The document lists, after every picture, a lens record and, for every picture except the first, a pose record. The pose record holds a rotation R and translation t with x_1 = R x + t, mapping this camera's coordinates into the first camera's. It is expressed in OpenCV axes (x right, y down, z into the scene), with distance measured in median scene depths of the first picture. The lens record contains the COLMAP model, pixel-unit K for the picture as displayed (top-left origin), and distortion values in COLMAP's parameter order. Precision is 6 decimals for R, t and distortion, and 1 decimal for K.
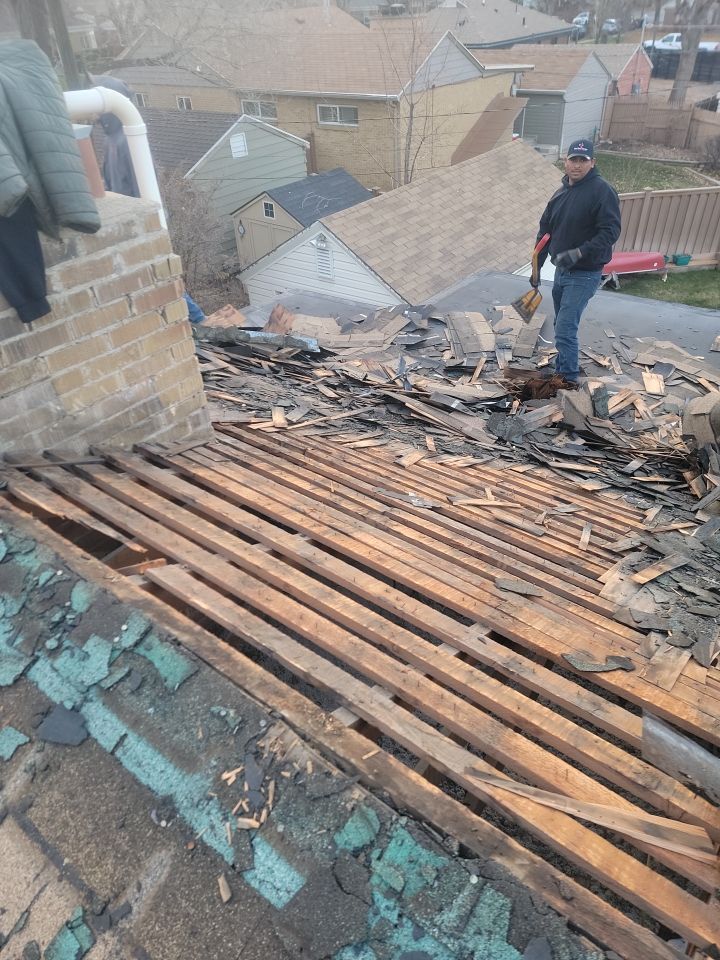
lens RADIAL K [[656.1, 0, 342.2], [0, 656.1, 478.7], [0, 0, 1]] dist [0.076250, -0.074453]
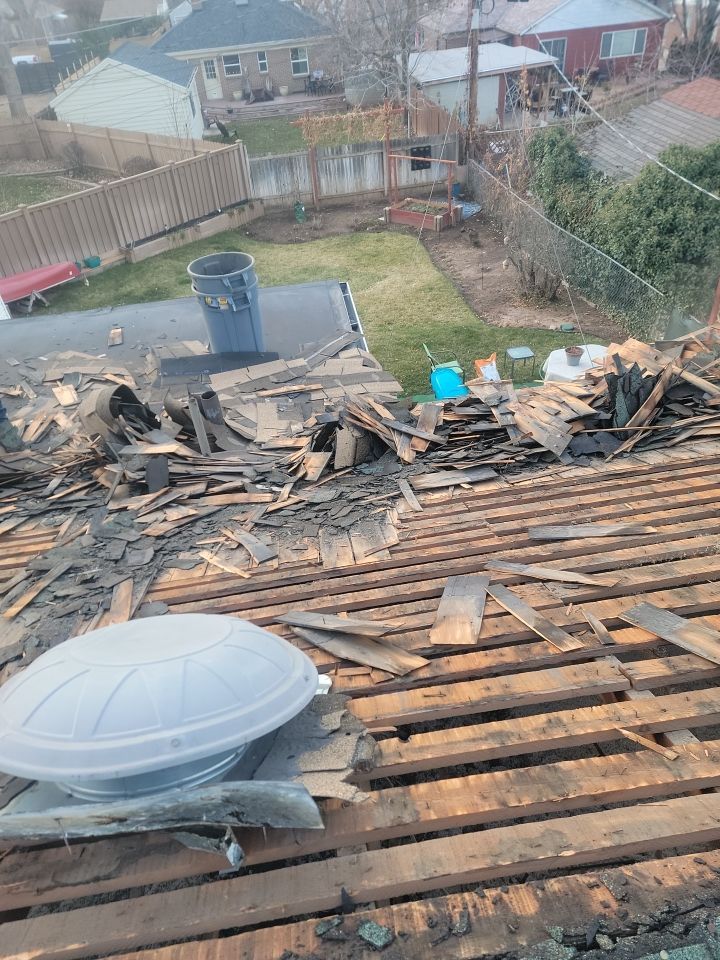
lens RADIAL K [[656.1, 0, 342.2], [0, 656.1, 478.7], [0, 0, 1]] dist [0.076250, -0.074453]
pose [[0.690909, -0.446133, 0.568867, 0.116985], [0.454557, 0.879958, 0.138030, 0.022854], [-0.562159, 0.163217, 0.810764, -0.055558]]
